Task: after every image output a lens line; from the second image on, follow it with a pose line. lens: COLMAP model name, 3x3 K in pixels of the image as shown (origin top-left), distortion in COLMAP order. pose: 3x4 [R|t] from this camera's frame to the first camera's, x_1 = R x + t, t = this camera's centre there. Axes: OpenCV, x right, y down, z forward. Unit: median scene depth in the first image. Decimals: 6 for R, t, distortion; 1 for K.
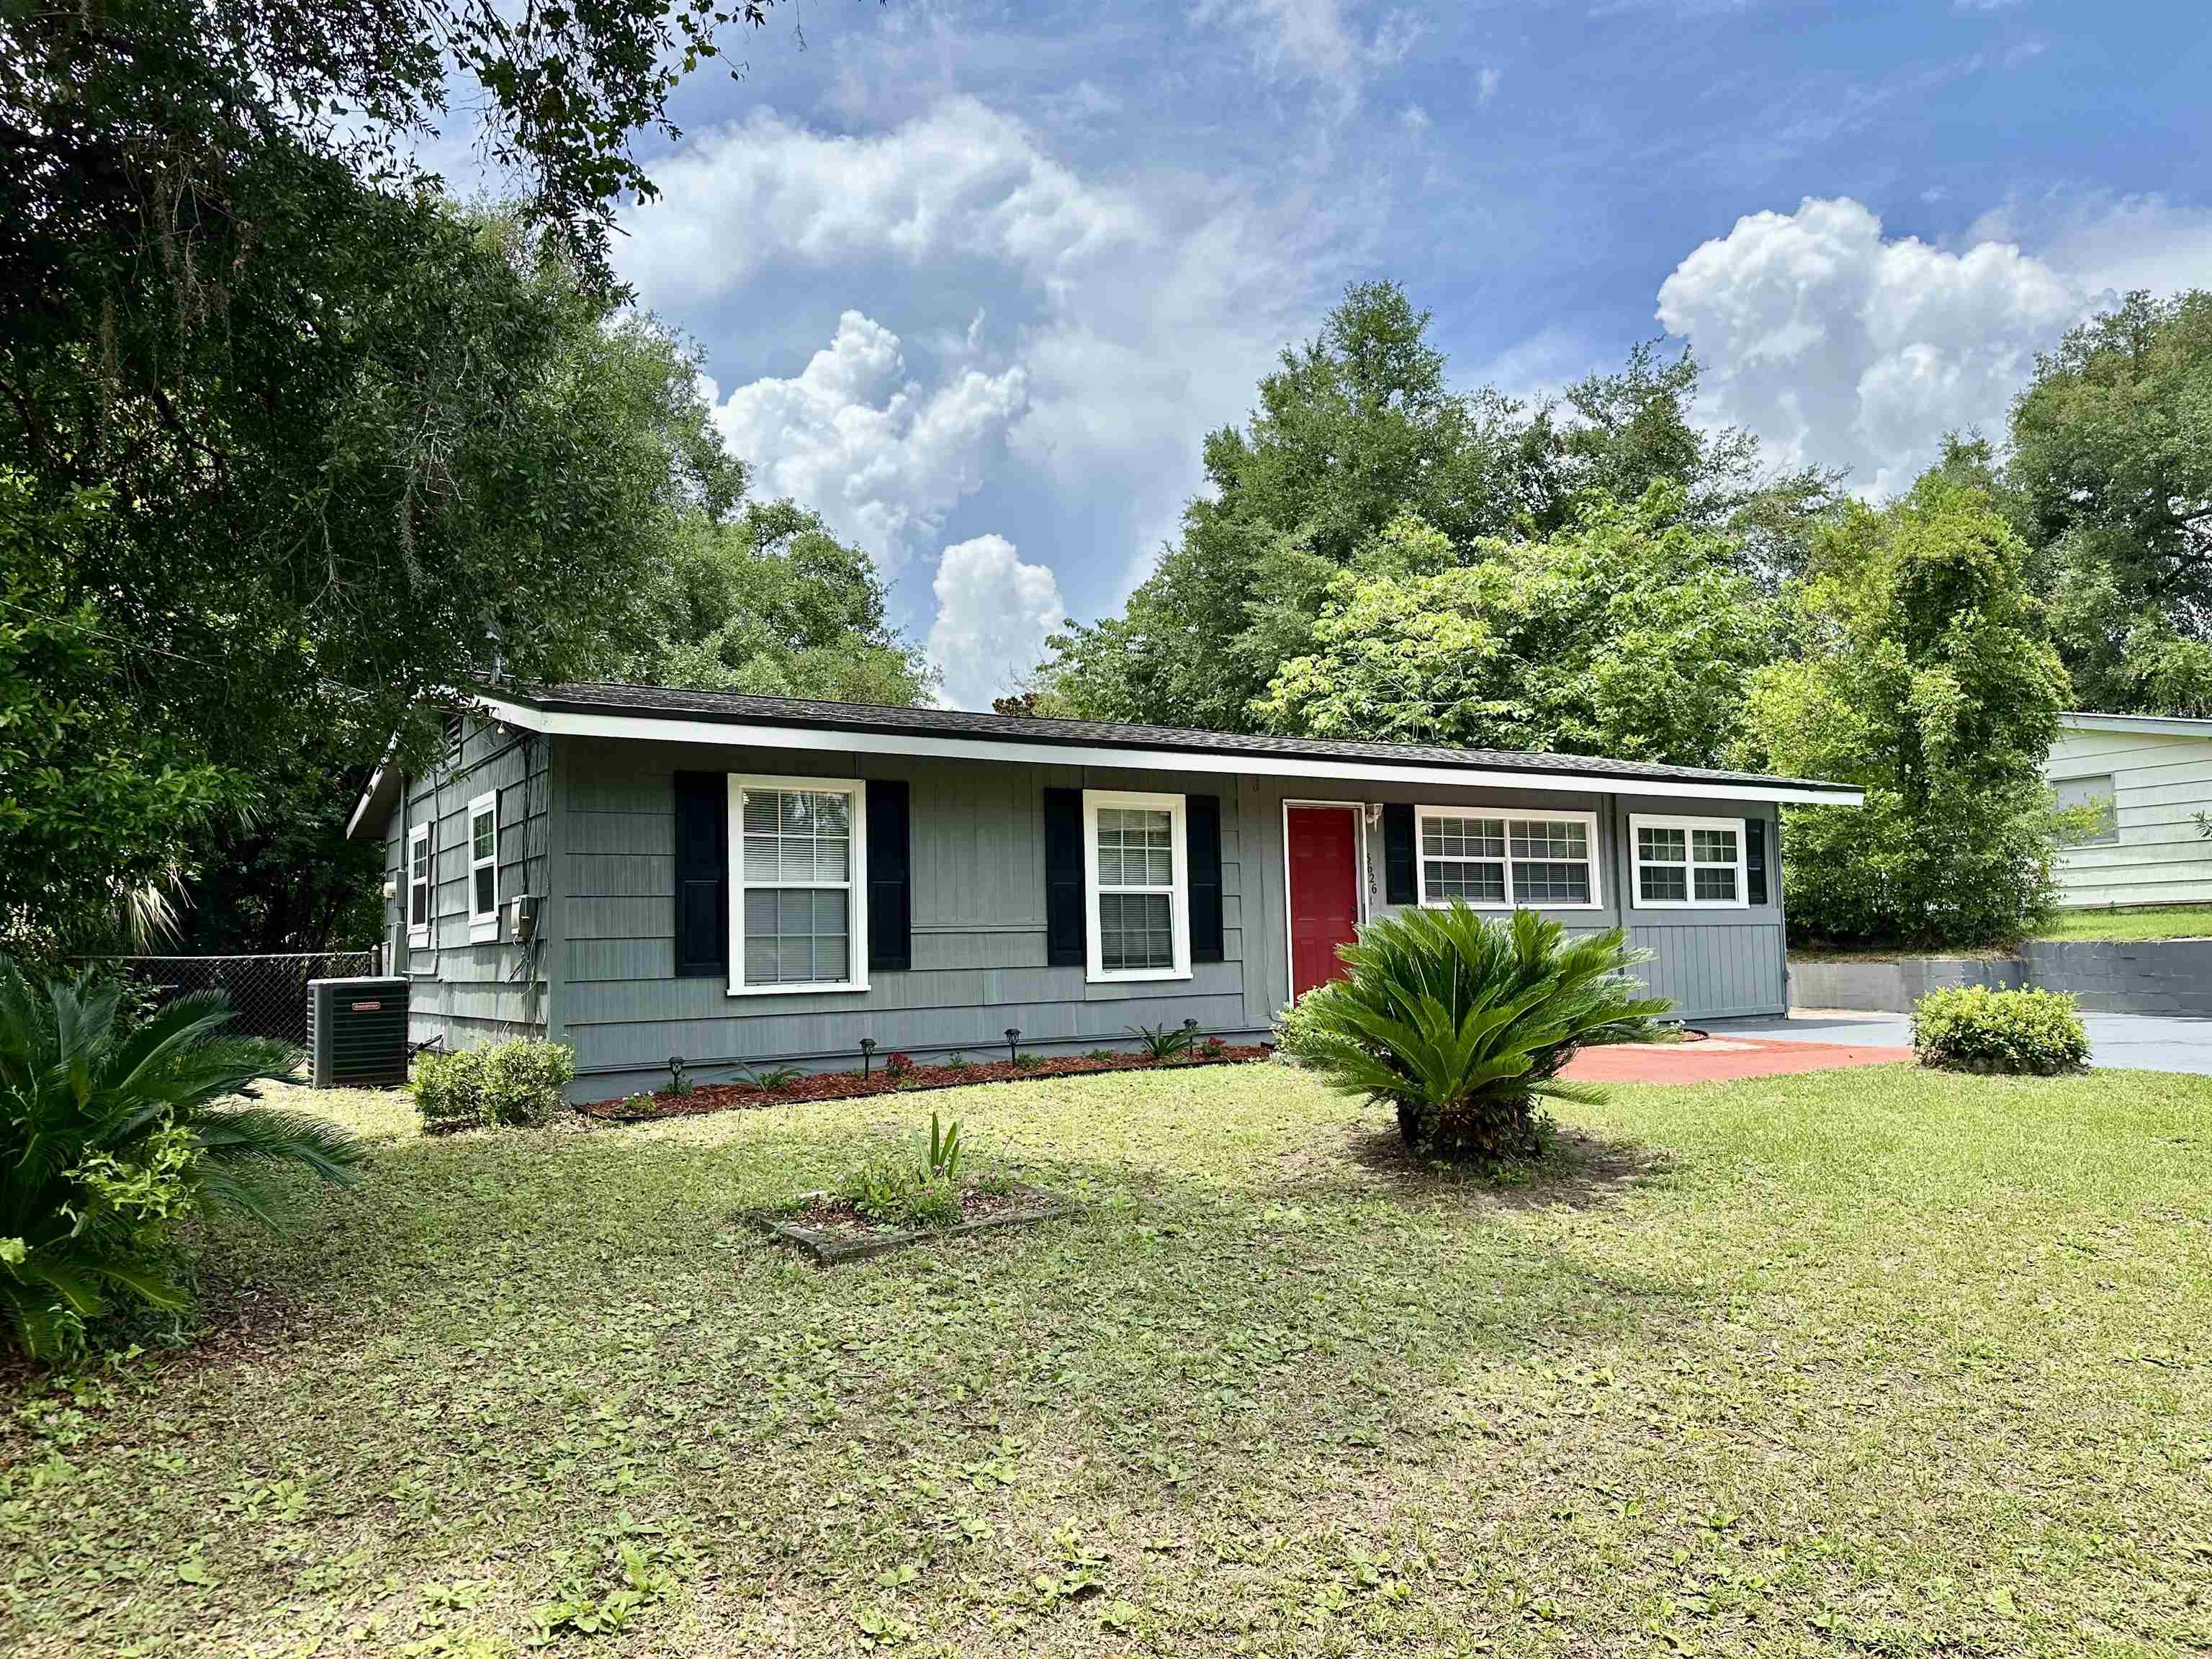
lens RADIAL K [[1561.5, 0, 1106.0], [0, 1561.5, 829.5], [0, 0, 1]] dist [0.175234, -0.353834]
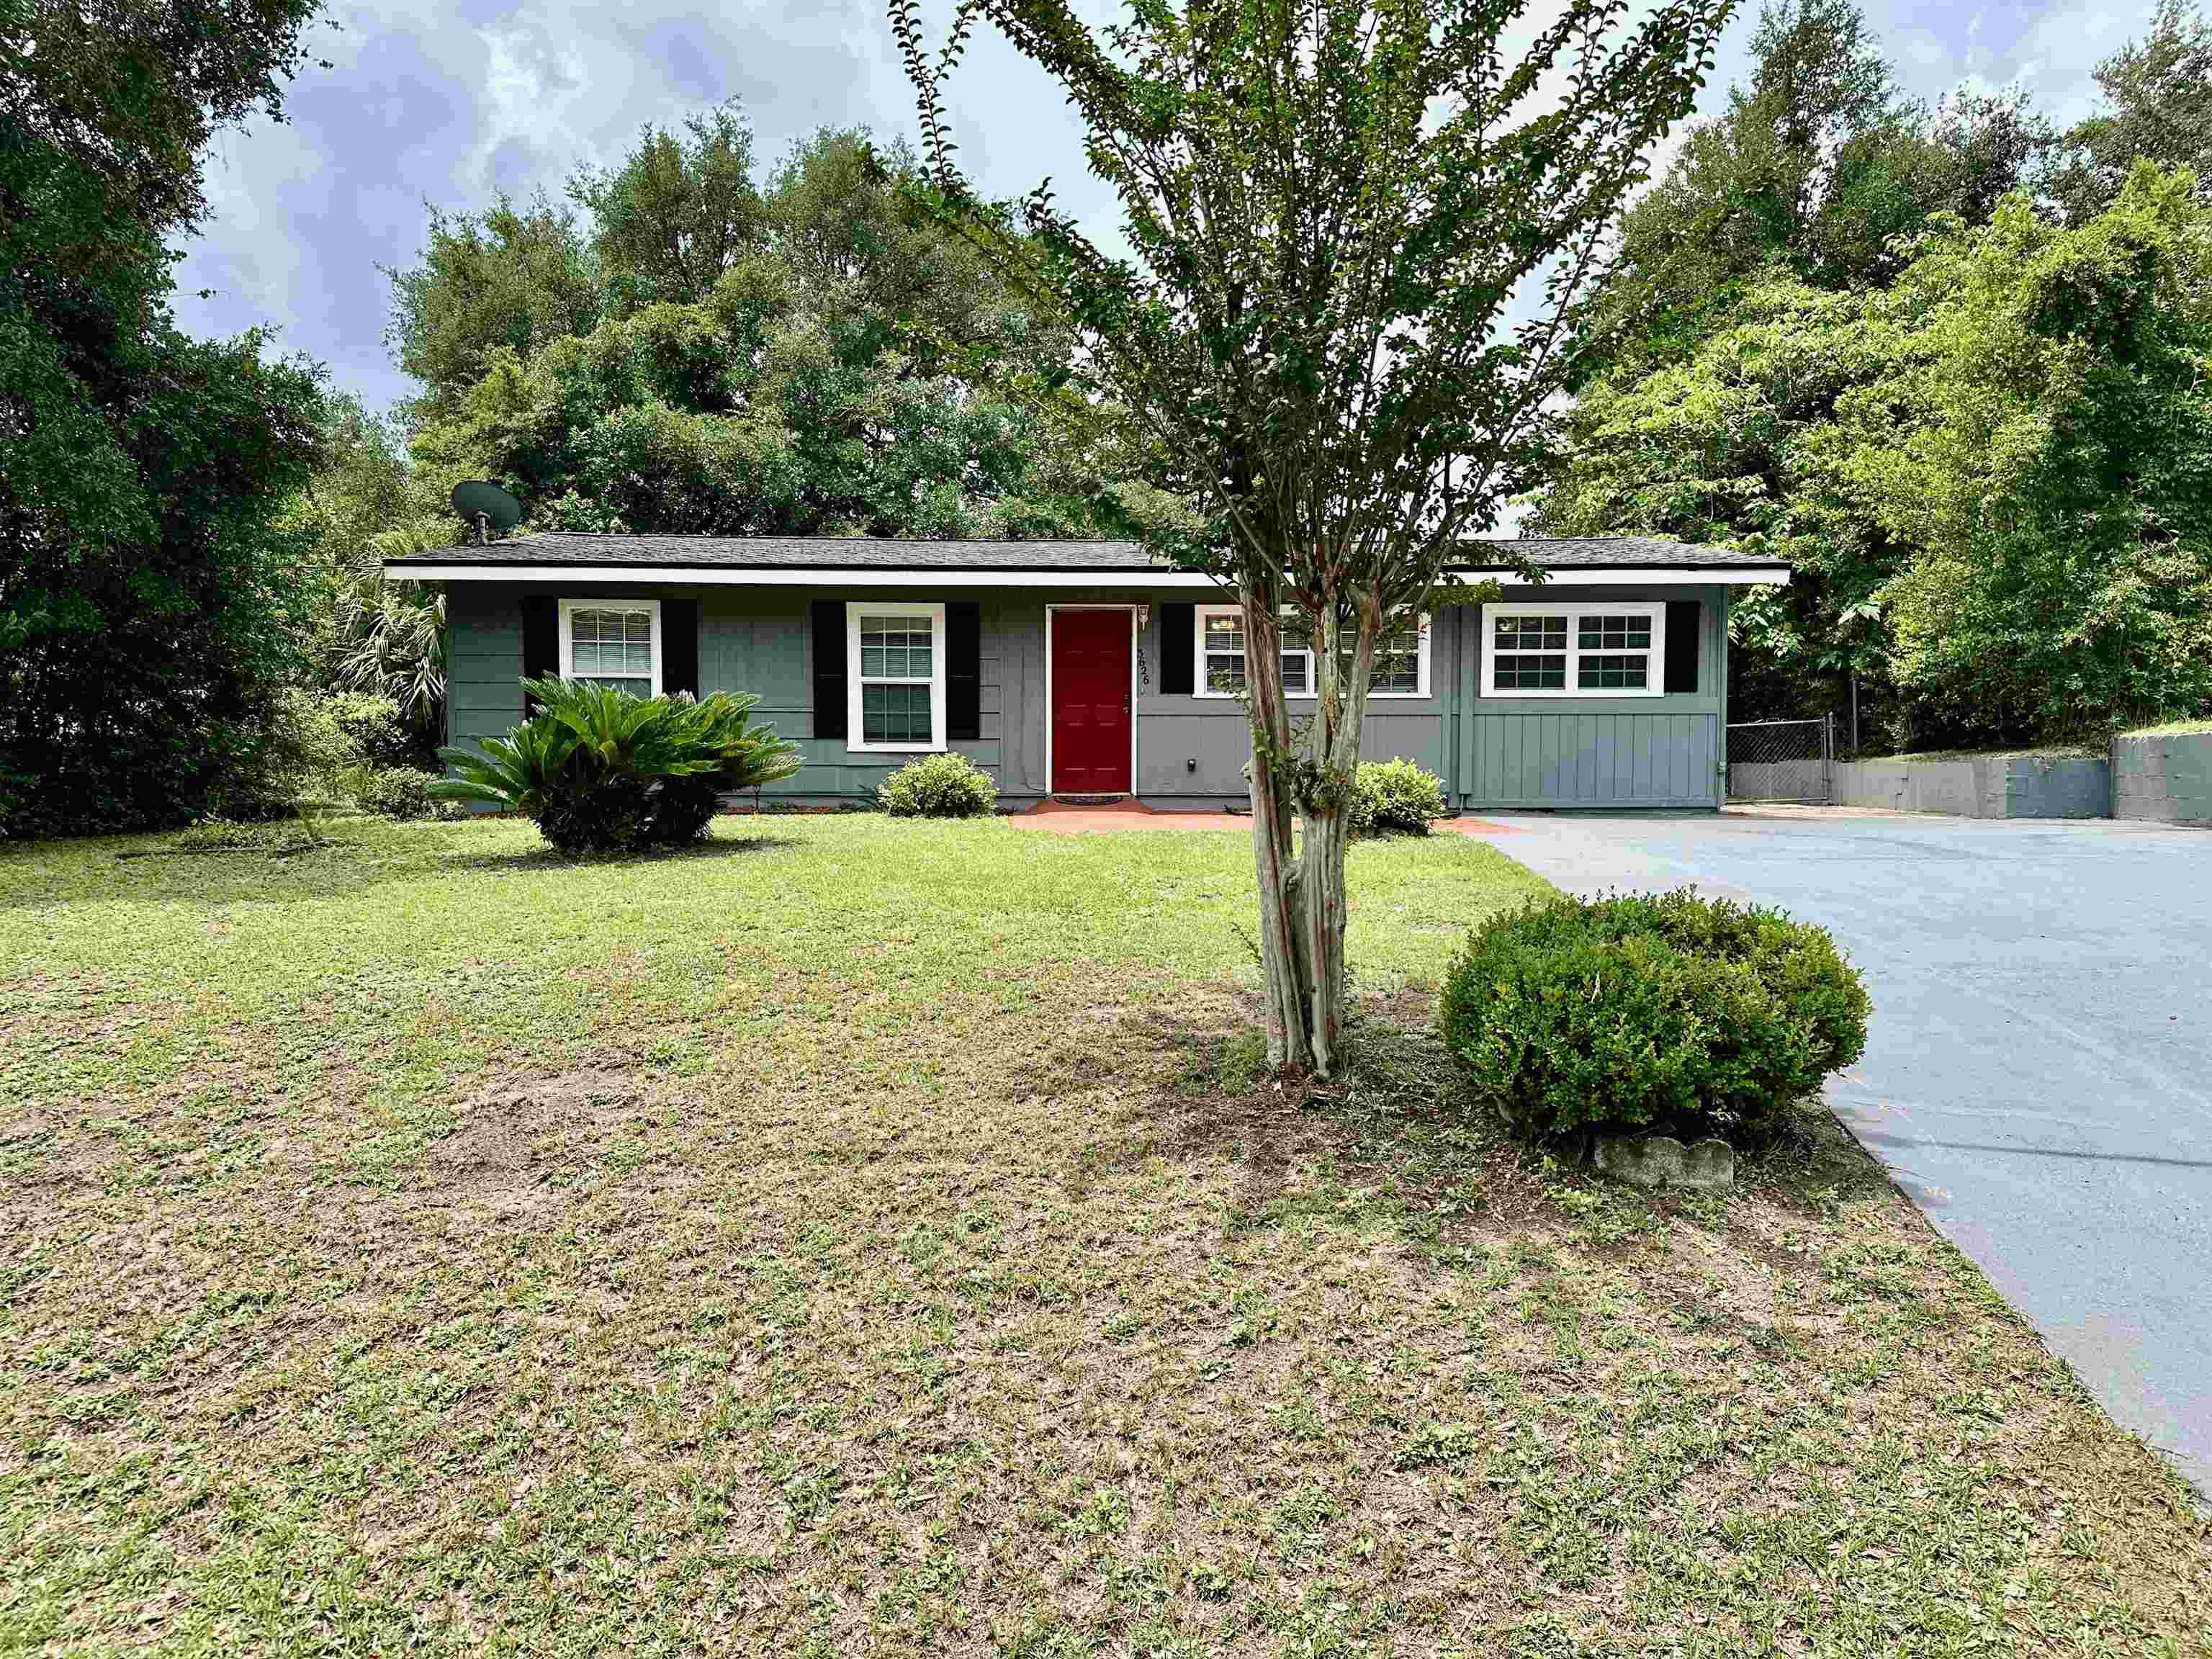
lens RADIAL K [[1561.5, 0, 1106.0], [0, 1561.5, 829.5], [0, 0, 1]] dist [0.175234, -0.353834]
pose [[0.845086, 0.040901, -0.533063, 0.821246], [0.021409, 0.993681, 0.110184, 0.021232], [0.534201, -0.104527, 0.838870, 0.006470]]
